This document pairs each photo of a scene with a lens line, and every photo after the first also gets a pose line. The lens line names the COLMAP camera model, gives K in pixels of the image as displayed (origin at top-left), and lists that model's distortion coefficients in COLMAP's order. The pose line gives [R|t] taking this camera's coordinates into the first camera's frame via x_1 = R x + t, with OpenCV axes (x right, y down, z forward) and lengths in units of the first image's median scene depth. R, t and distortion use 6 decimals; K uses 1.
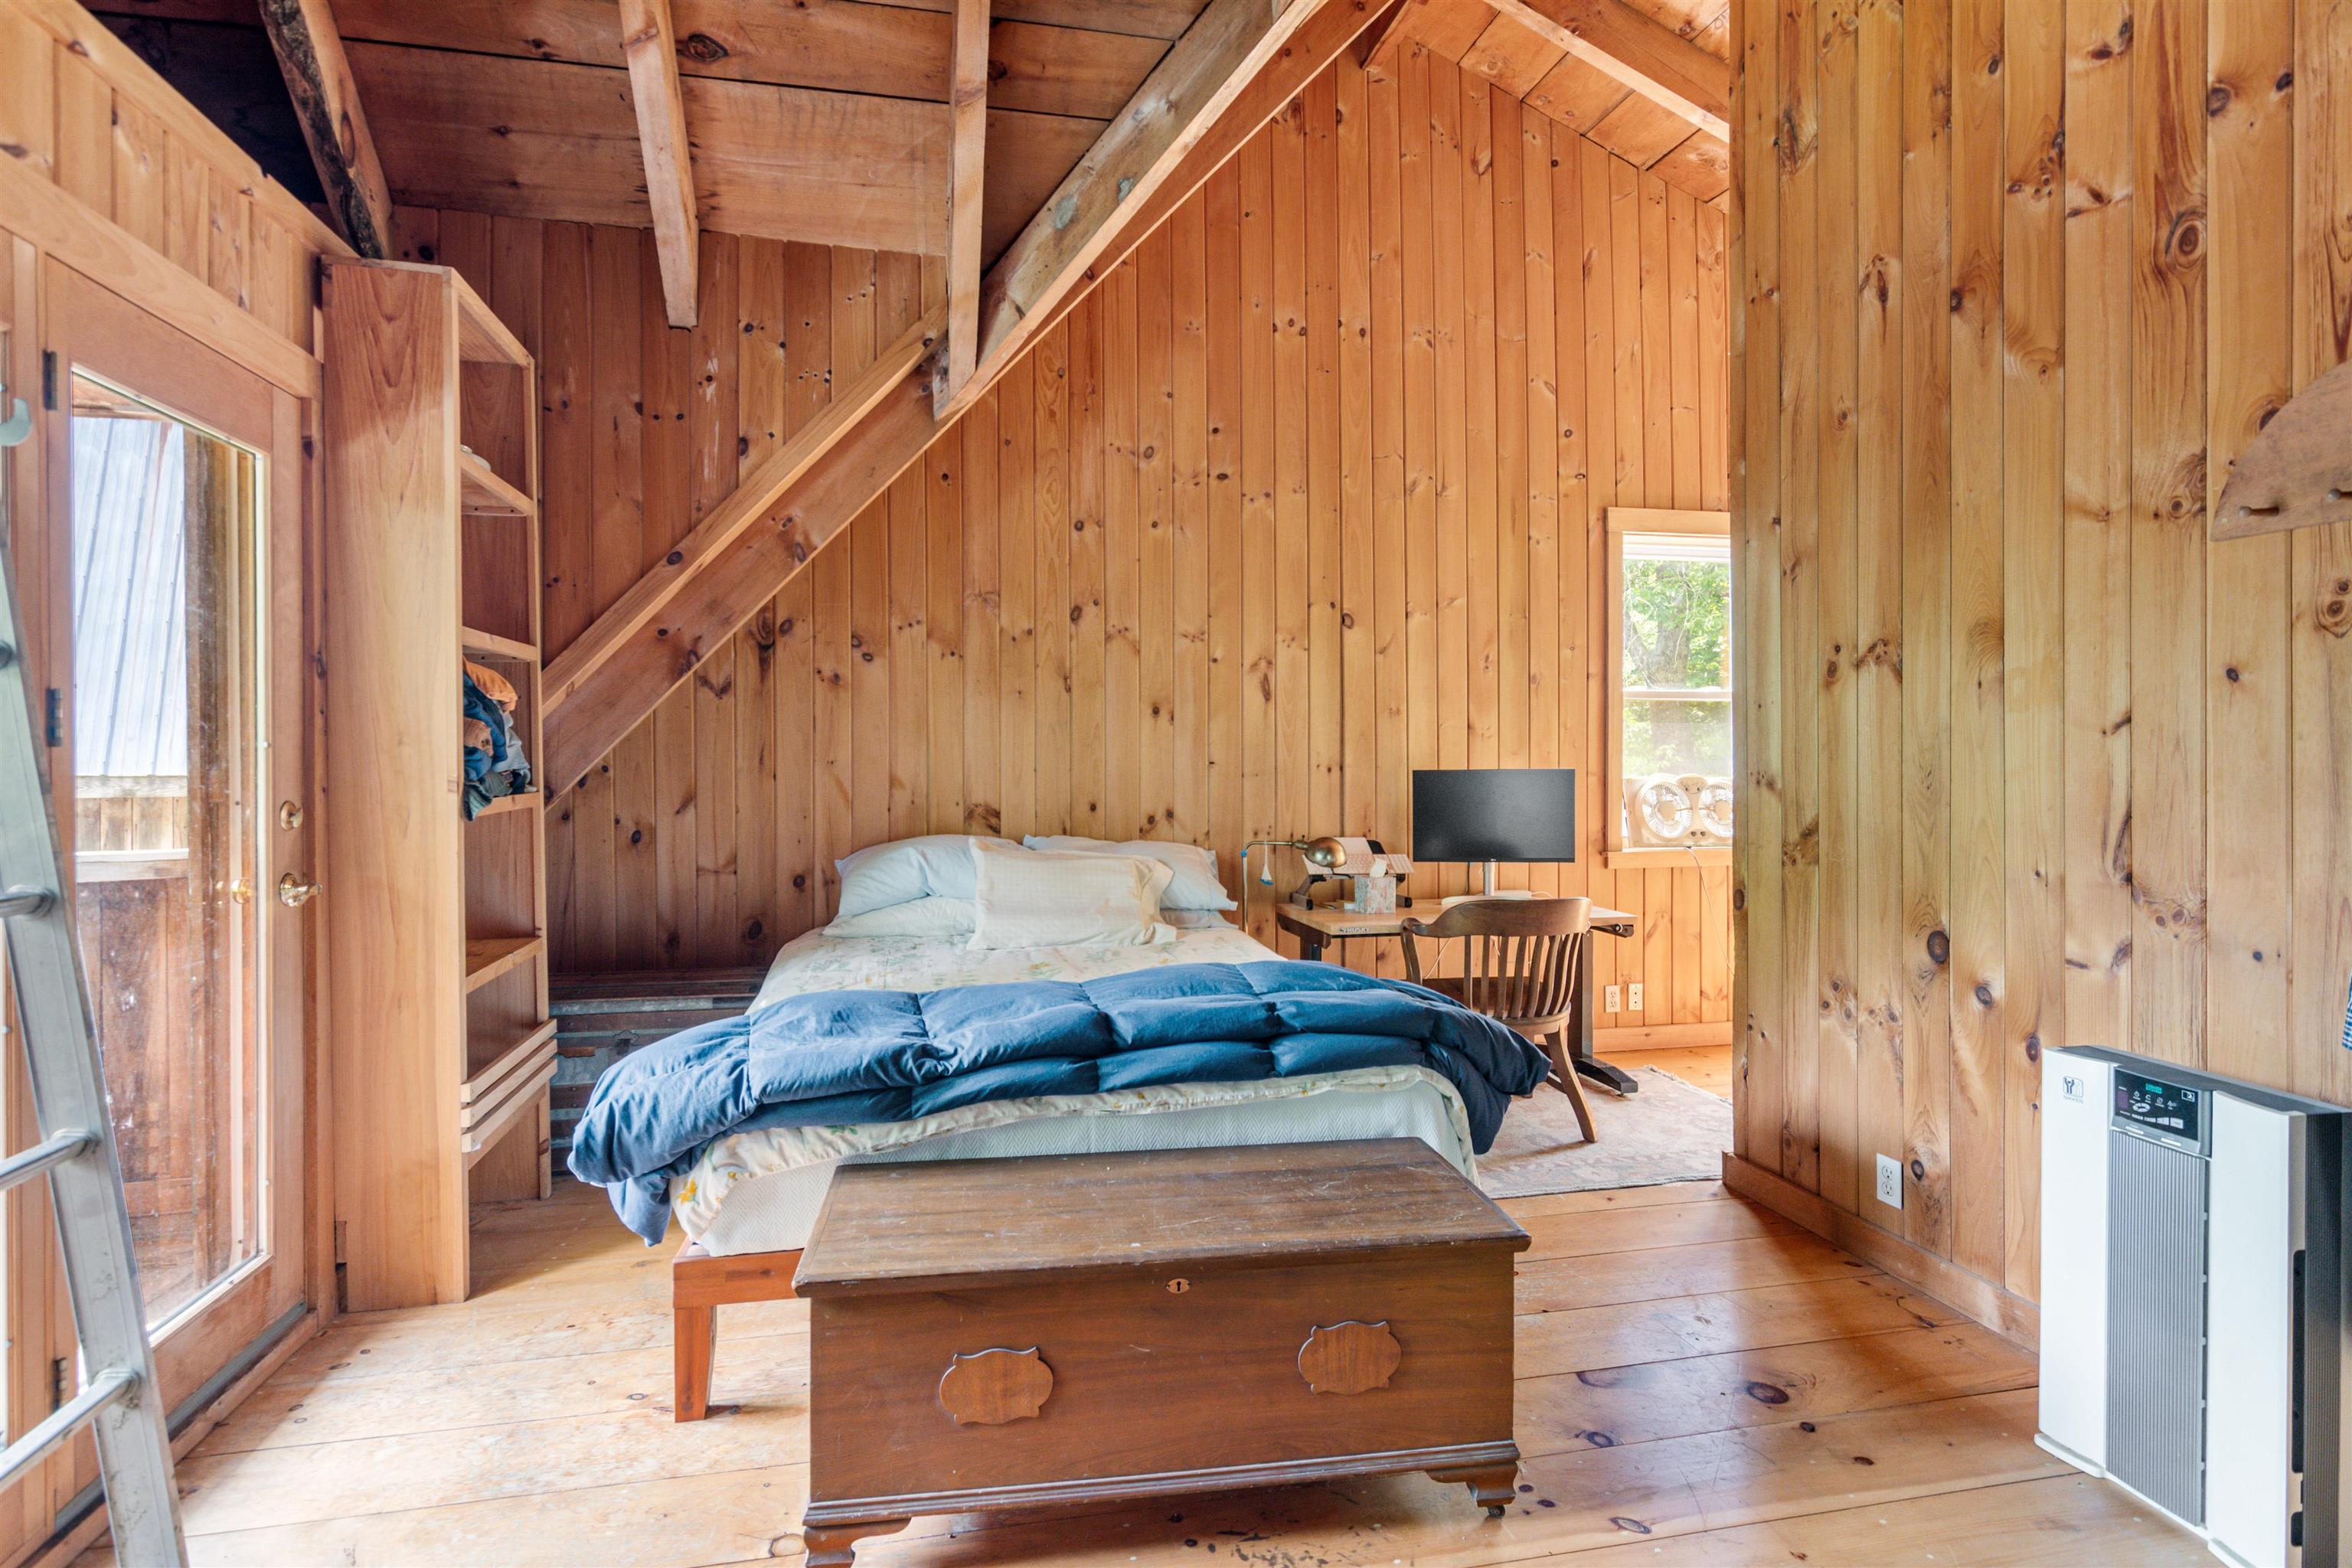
lens RADIAL K [[1154.0, 0, 1163.5], [0, 1154.0, 759.6], [0, 0, 1]] dist [-0.000356, 0.001120]
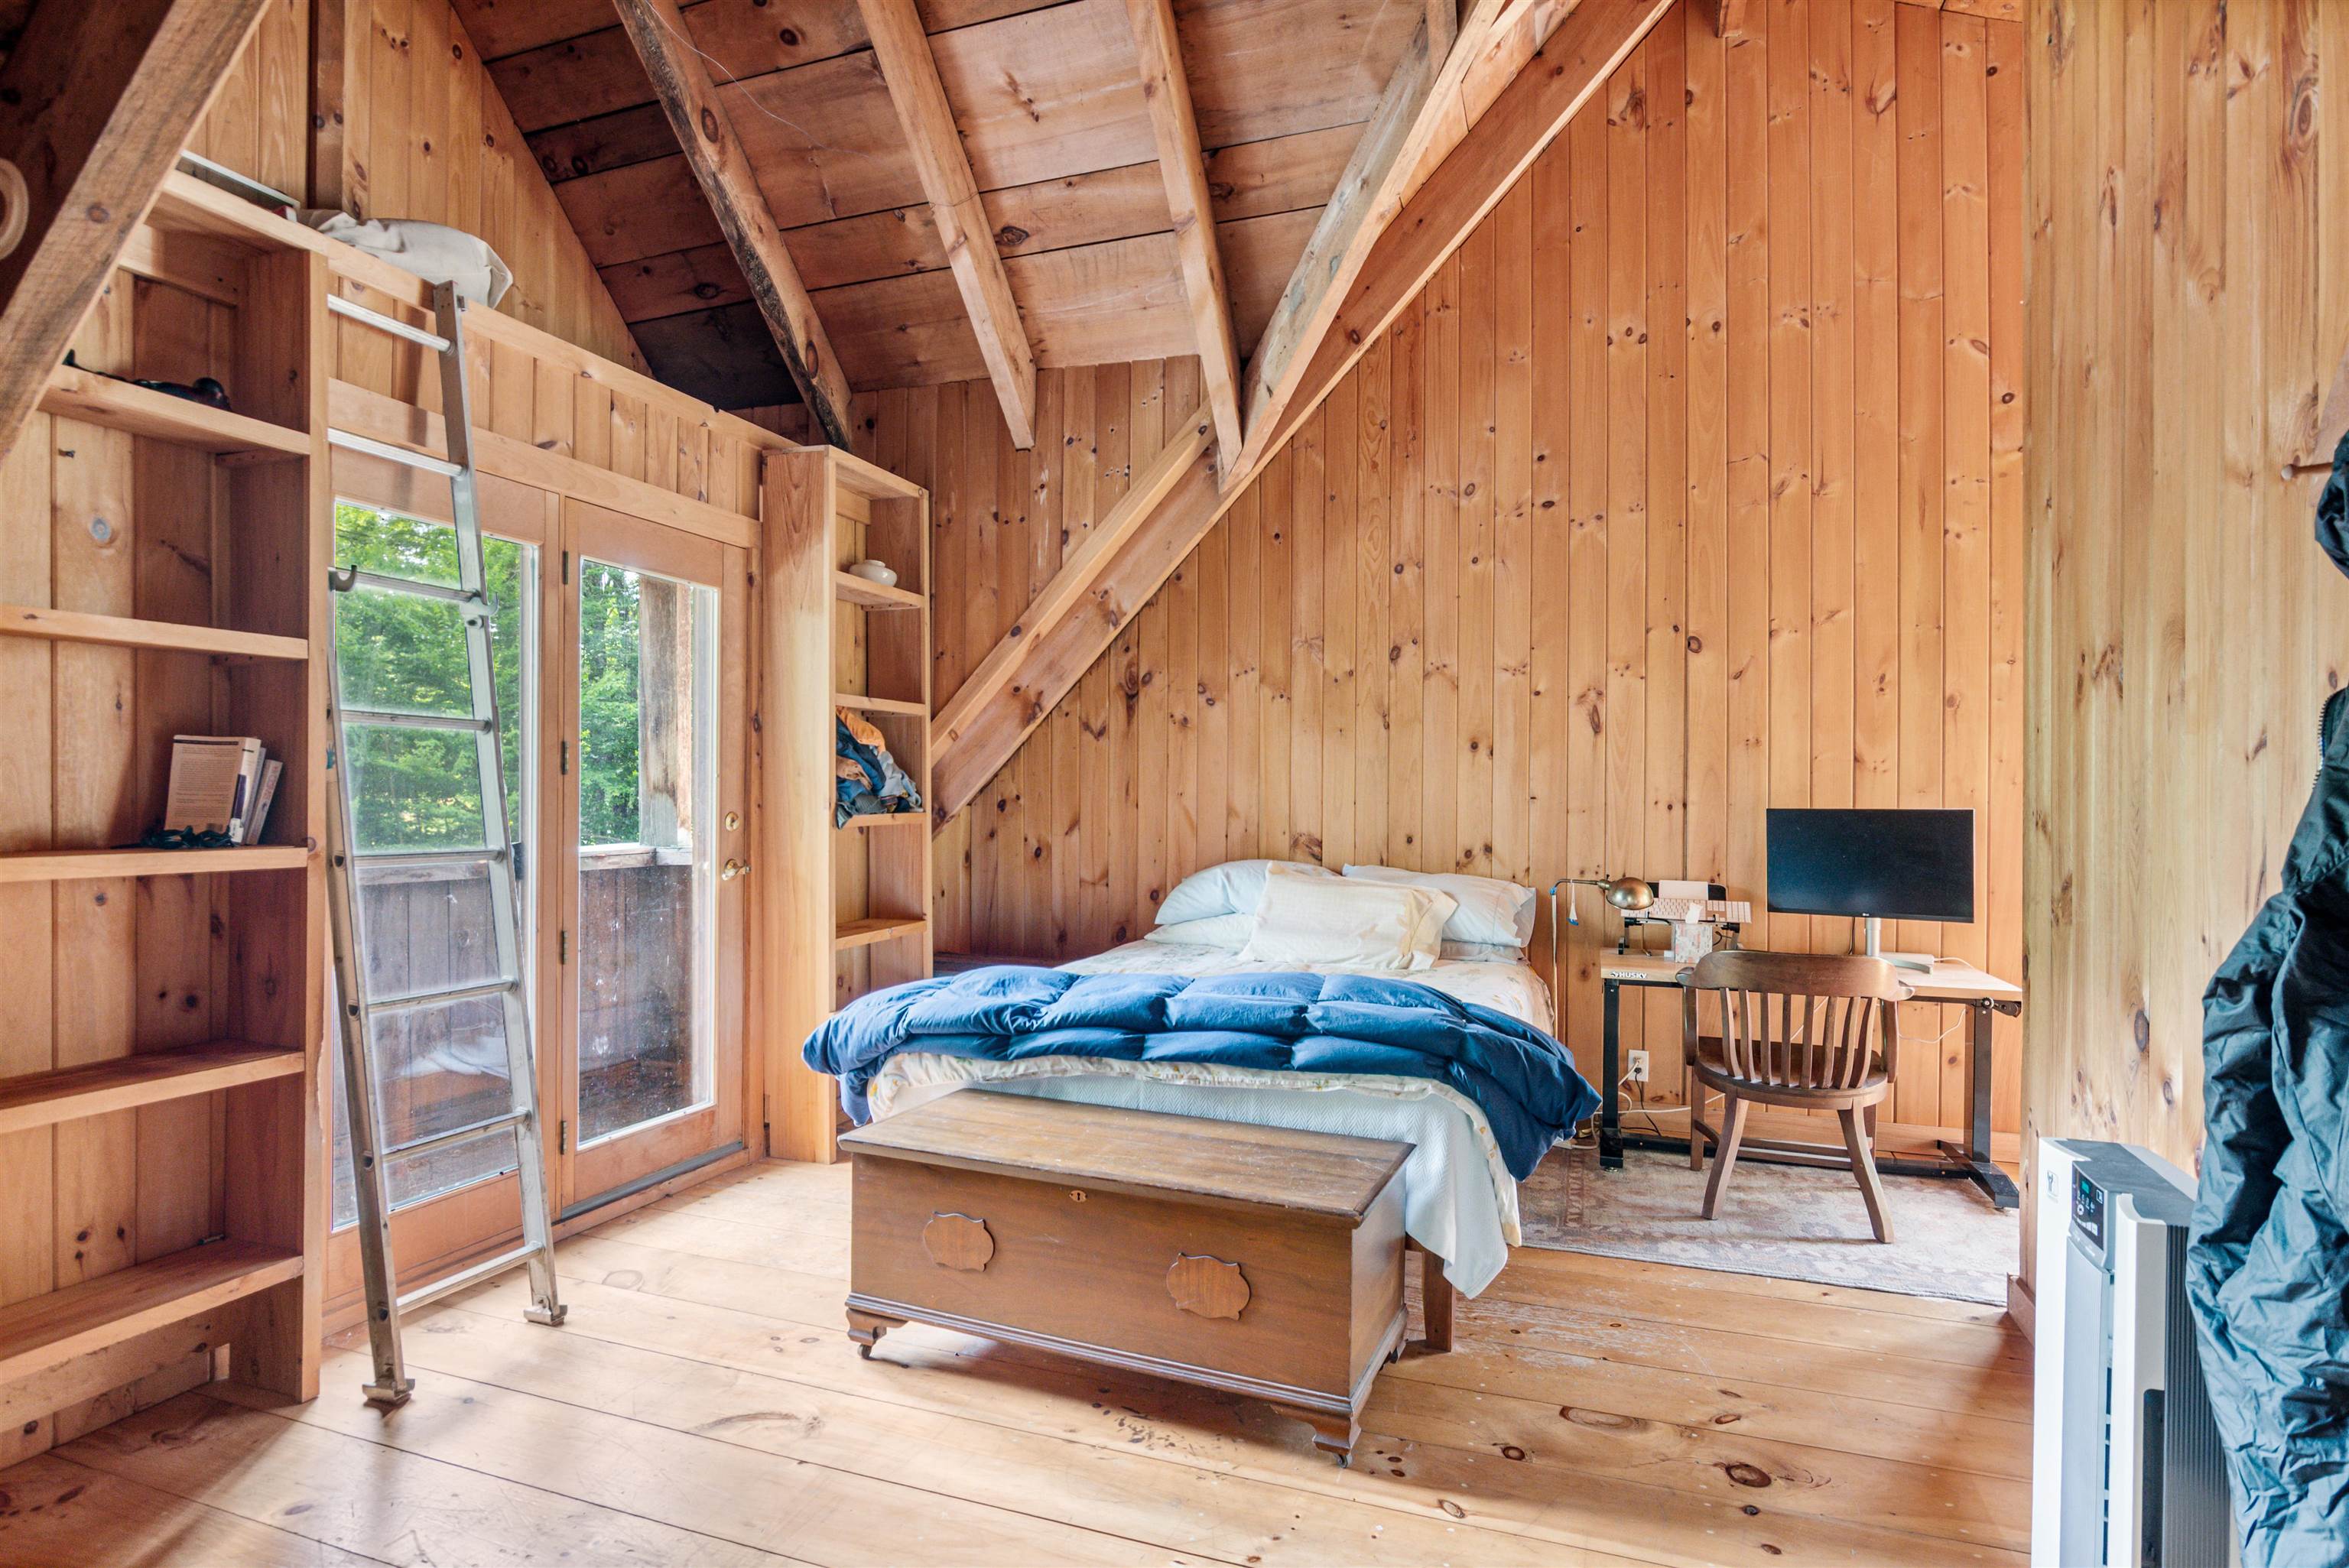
lens RADIAL K [[1216.9, 0, 1177.6], [0, 1216.9, 796.4], [0, 0, 1]] dist [-0.001454, -0.002414]
pose [[0.850683, 0.008554, -0.525610, 0.443289], [-0.010490, 0.999945, -0.000704, 0.007199], [0.525575, 0.006113, 0.850725, -0.049460]]
